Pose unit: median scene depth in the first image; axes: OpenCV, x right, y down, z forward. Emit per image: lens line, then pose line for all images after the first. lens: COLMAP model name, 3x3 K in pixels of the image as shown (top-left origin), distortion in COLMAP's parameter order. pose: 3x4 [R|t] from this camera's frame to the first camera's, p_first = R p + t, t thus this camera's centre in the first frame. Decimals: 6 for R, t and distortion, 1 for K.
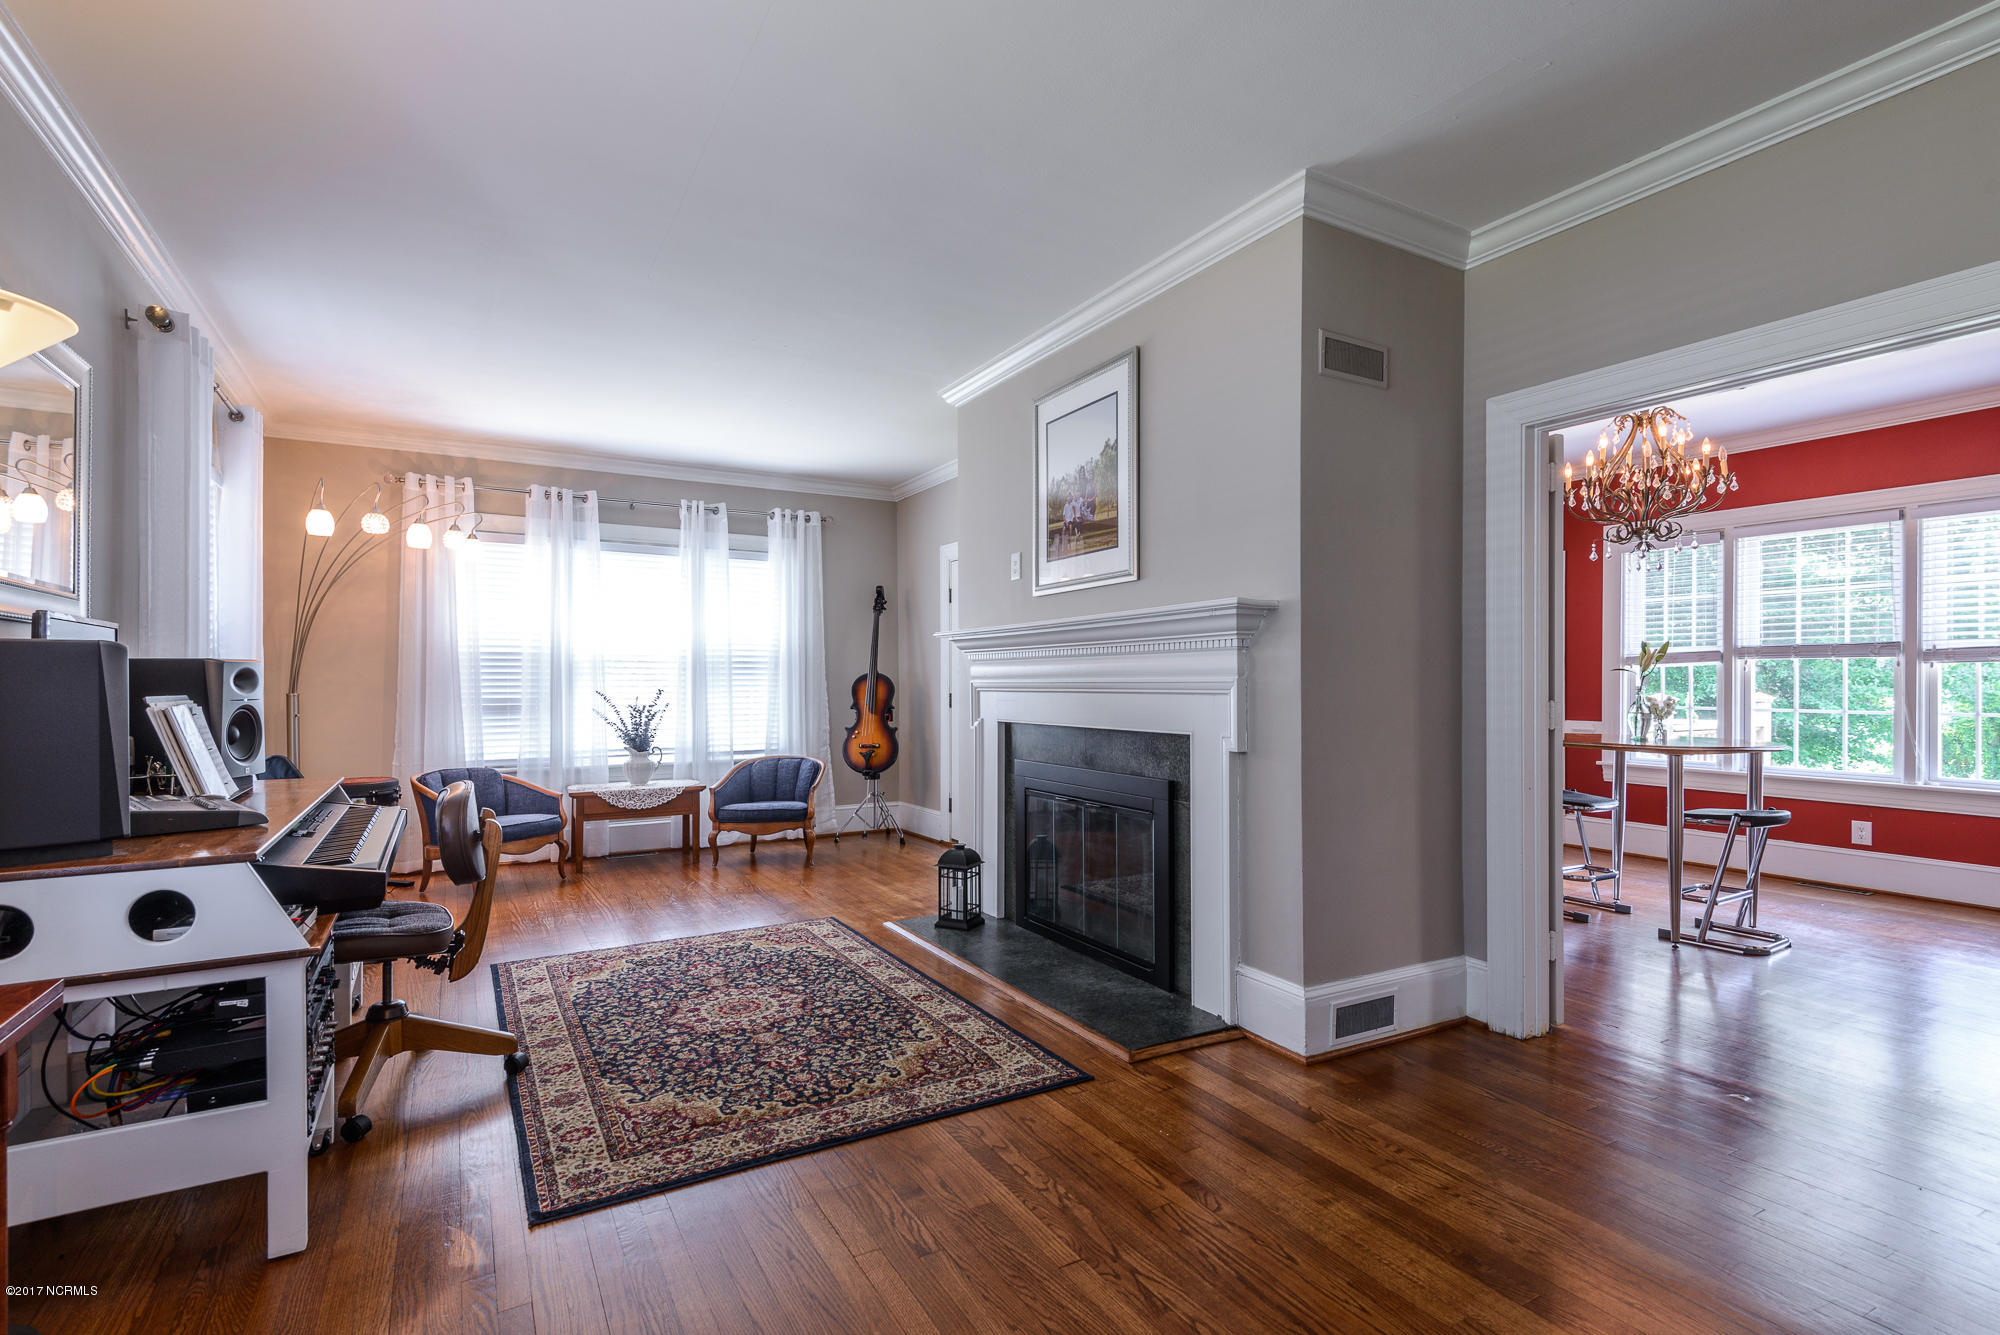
lens RADIAL K [[943.0, 0, 991.1], [0, 943.0, 670.8], [0, 0, 1]] dist [0.033342, -0.023960]
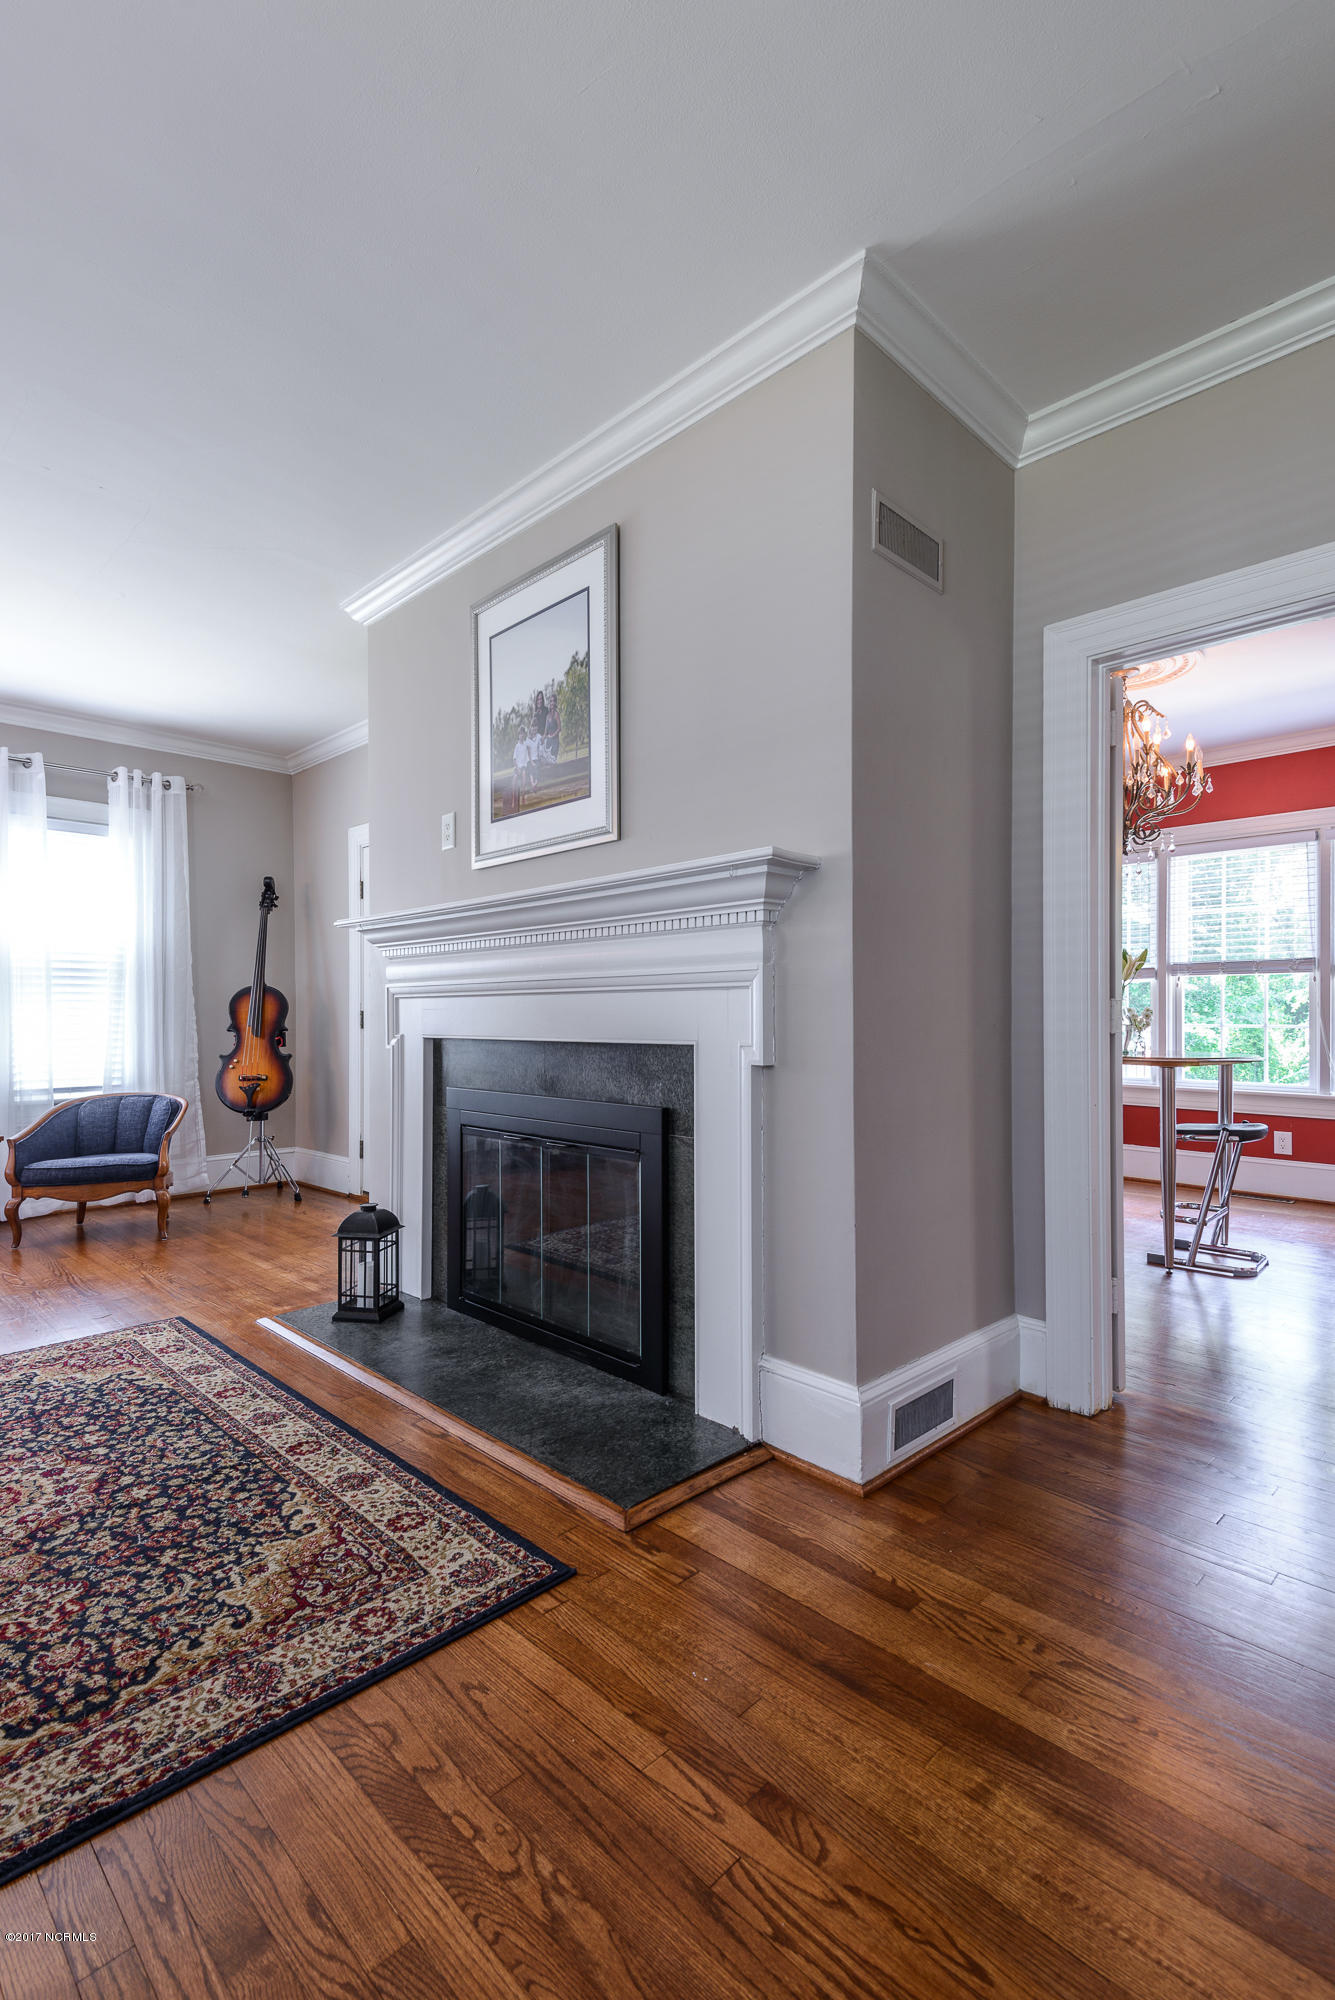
lens RADIAL K [[943.0, 0, 657.5], [0, 943.0, 1001.7], [0, 0, 1]] dist [0.033342, -0.023960]
pose [[0.968467, 0.001025, 0.249138, 0.000349], [-0.000118, 0.999993, -0.003653, 0.036055], [-0.249141, 0.003509, 0.968461, 0.290472]]
